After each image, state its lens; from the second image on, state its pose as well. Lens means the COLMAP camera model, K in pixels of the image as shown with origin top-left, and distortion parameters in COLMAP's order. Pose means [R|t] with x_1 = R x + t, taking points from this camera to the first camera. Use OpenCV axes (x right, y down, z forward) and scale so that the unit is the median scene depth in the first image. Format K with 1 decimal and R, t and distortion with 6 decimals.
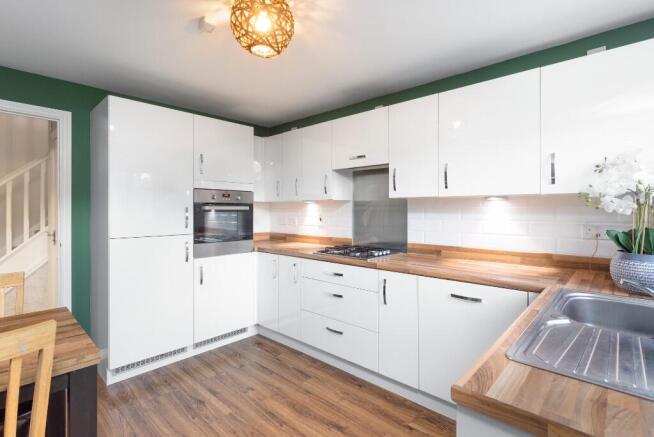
lens RADIAL K [[314.3, 0, 327.1], [0, 314.3, 210.5], [0, 0, 1]] dist [0.001233, 0.000585]
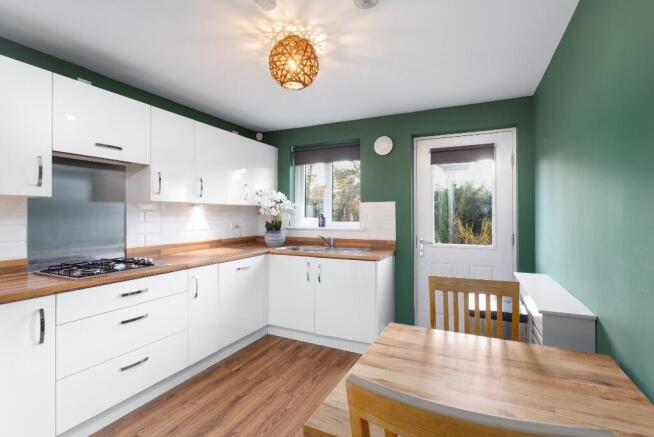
lens RADIAL K [[314.3, 0, 327.1], [0, 314.3, 210.5], [0, 0, 1]] dist [0.001233, 0.000585]
pose [[-0.291332, 0.017714, 0.956458, -1.024853], [0.006381, 0.999842, -0.016574, 0.012711], [-0.956601, 0.001274, -0.291400, 0.884264]]
